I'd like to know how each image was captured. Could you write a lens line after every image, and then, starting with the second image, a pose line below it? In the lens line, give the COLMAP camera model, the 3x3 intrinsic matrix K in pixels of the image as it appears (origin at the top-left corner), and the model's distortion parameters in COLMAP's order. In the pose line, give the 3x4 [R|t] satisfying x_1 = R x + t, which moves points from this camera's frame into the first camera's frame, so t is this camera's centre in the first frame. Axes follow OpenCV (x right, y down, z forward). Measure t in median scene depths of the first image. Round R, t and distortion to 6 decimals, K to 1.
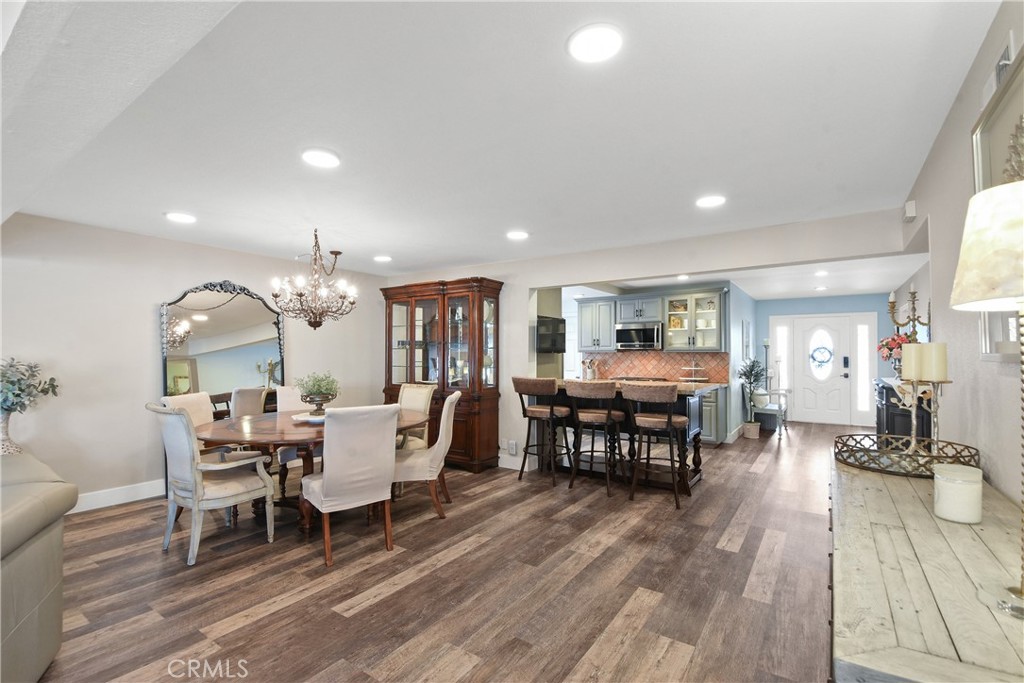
lens RADIAL K [[460.6, 0, 512.0], [0, 460.6, 341.5], [0, 0, 1]] dist [0.016978, -0.021926]
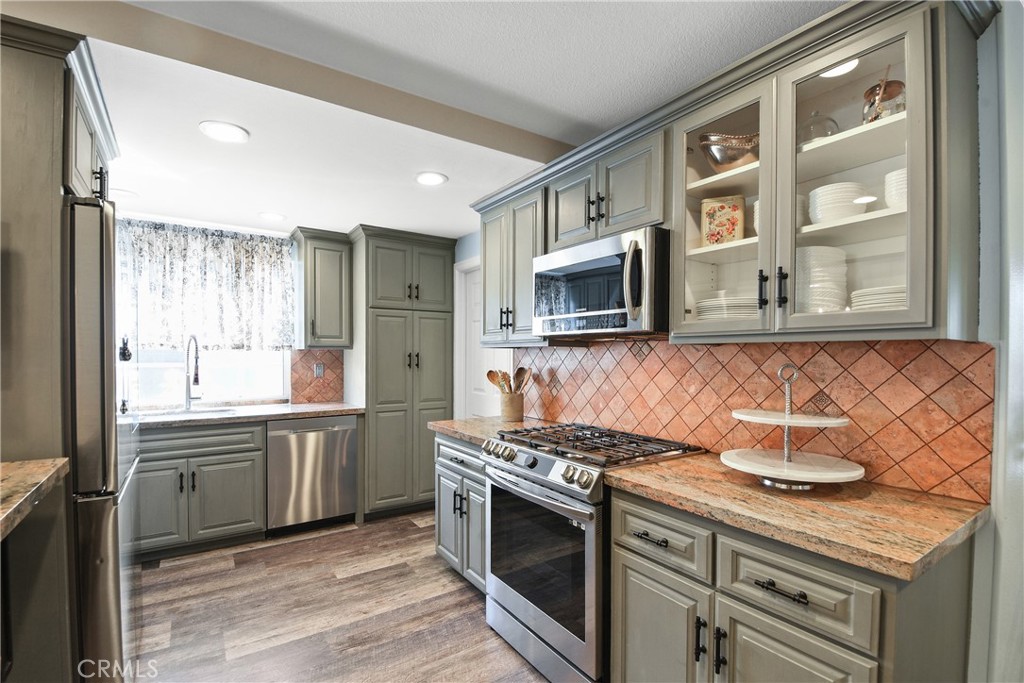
lens RADIAL K [[462.7, 0, 518.4], [0, 462.7, 359.3], [0, 0, 1]] dist [0.016258, -0.021737]
pose [[0.933558, 0.005450, -0.358384, 0.501500], [0.008879, 0.999226, 0.038325, 0.030088], [0.358316, -0.038961, 0.932787, 1.068658]]
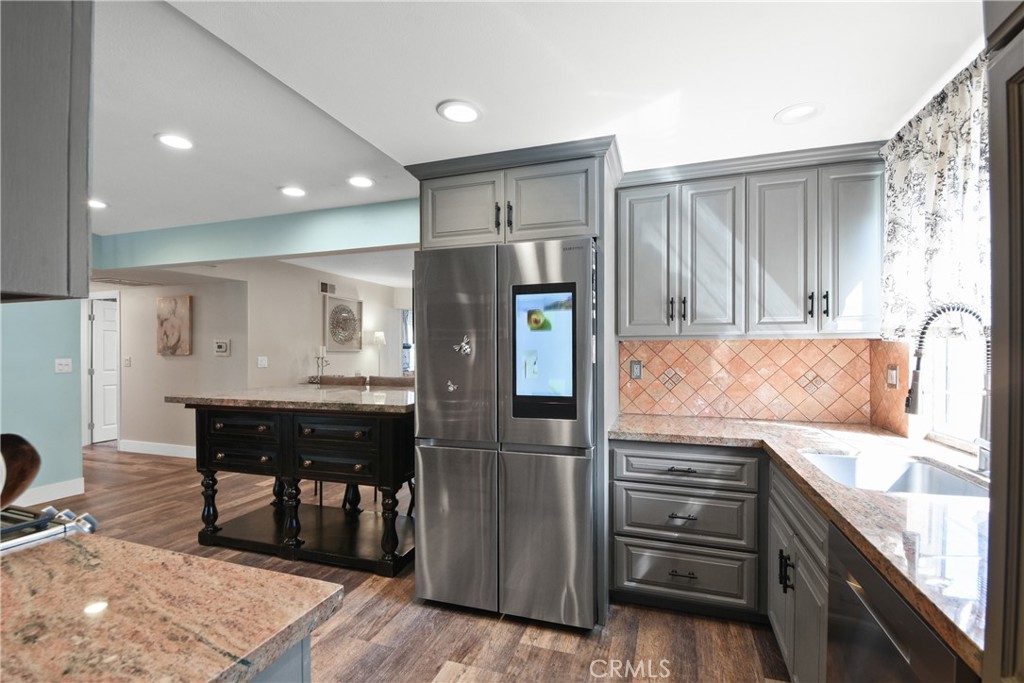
lens RADIAL K [[460.6, 0, 512.0], [0, 460.6, 341.5], [0, 0, 1]] dist [0.016978, -0.021926]
pose [[-0.964378, 0.000089, -0.264528, 0.173698], [0.011808, 0.999018, -0.042713, 0.050777], [0.264264, -0.044315, -0.963432, 1.750444]]
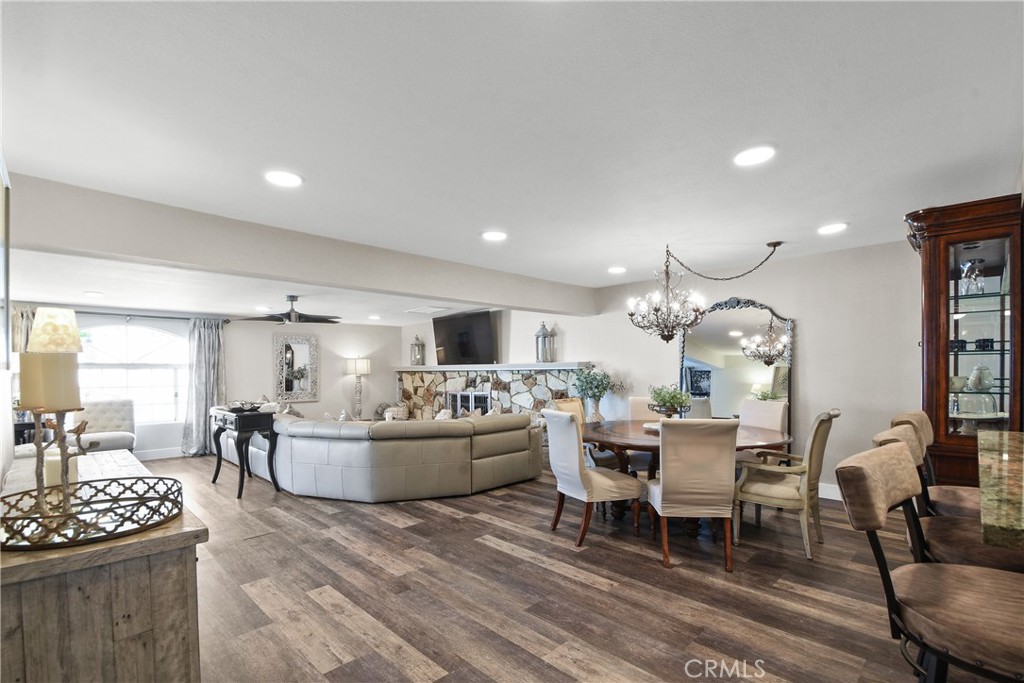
lens RADIAL K [[469.4, 0, 508.9], [0, 469.4, 375.4], [0, 0, 1]] dist [0.015051, -0.023539]
pose [[-0.189824, 0.016330, -0.981682, 0.545249], [0.034539, 0.999354, 0.009946, 0.019910], [0.981210, -0.032018, -0.190266, 0.680847]]
